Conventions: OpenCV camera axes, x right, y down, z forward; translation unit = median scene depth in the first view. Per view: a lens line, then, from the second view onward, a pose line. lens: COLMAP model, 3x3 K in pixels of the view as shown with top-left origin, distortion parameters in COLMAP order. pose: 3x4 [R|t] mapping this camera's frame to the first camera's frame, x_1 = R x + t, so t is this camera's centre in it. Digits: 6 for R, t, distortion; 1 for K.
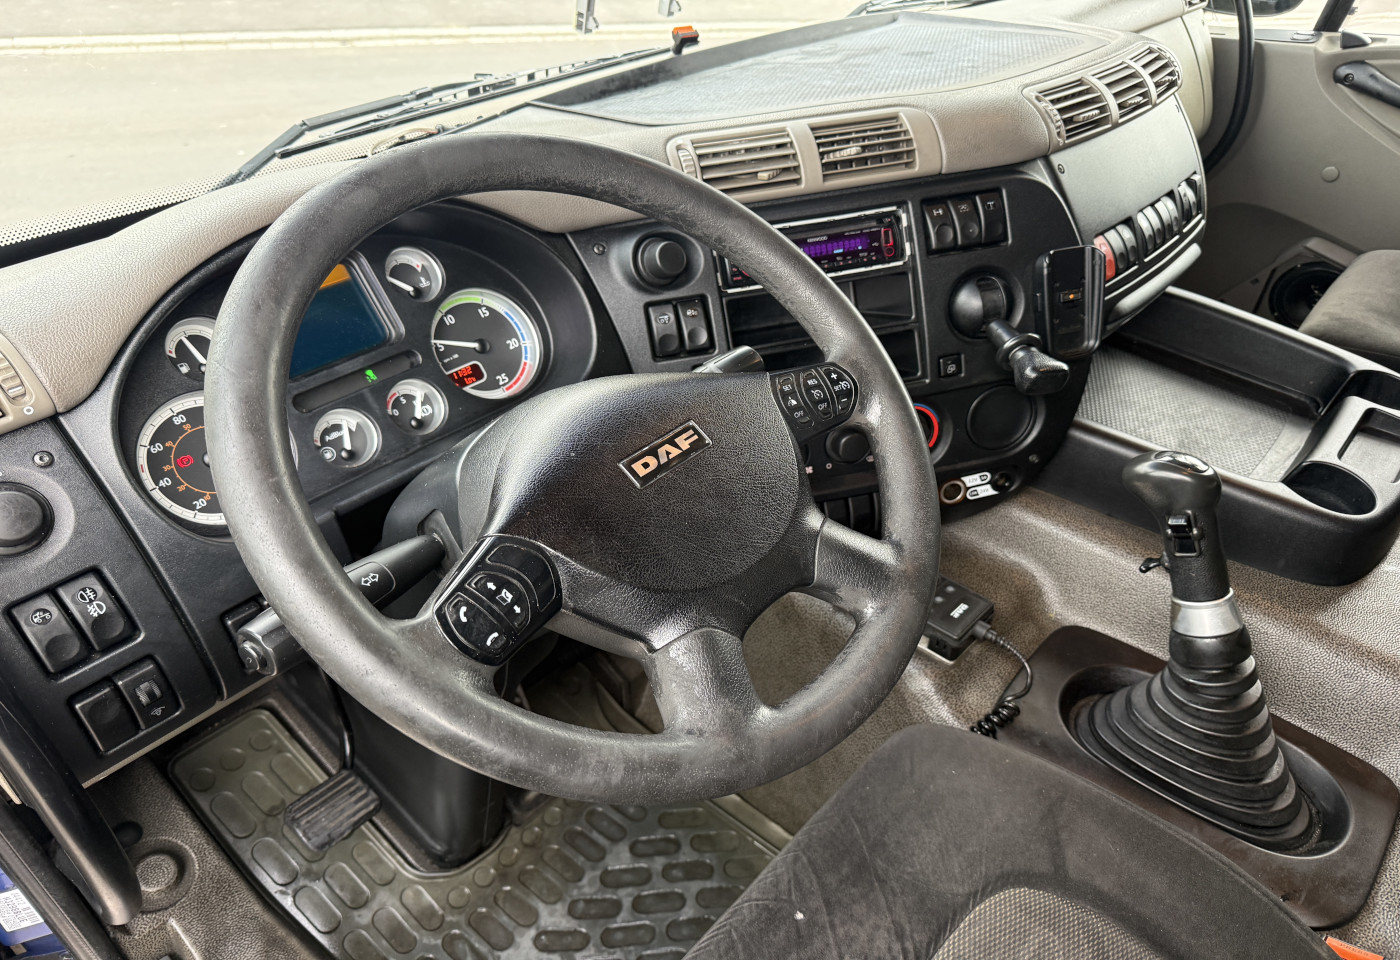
lens RADIAL K [[928.1, 0, 666.7], [0, 928.1, 555.3], [0, 0, 1]] dist [-0.004403, -0.001299]
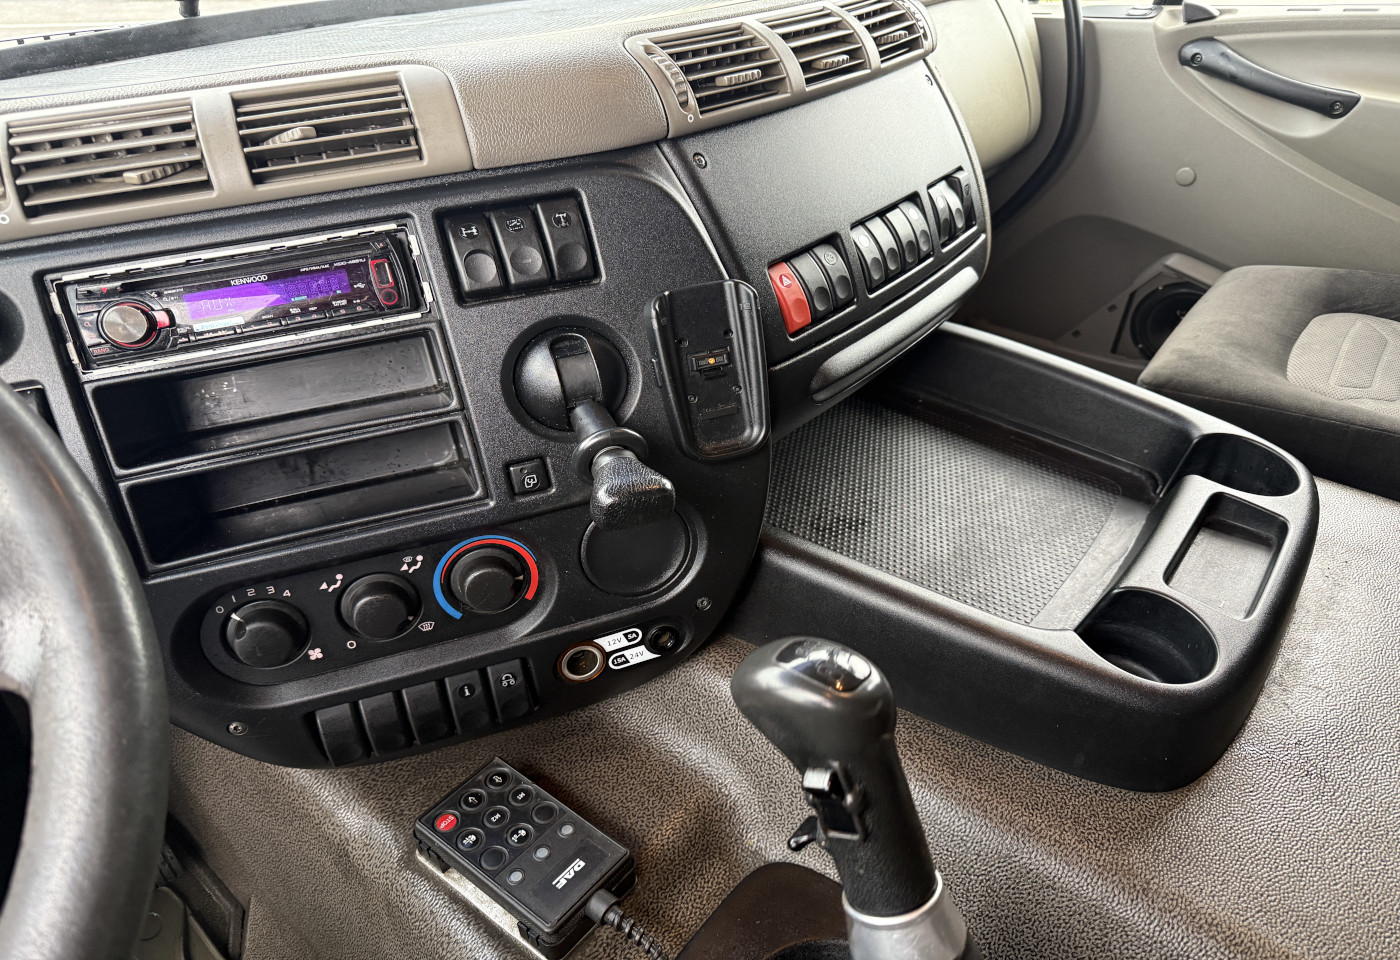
lens RADIAL K [[930.7, 0, 655.0], [0, 930.7, 558.0], [0, 0, 1]] dist [0.025126, -0.026833]
pose [[0.997931, -0.046578, 0.044316, 0.317169], [0.048160, 0.998215, -0.035318, -0.109741], [-0.042591, 0.037379, 0.998393, 0.330211]]
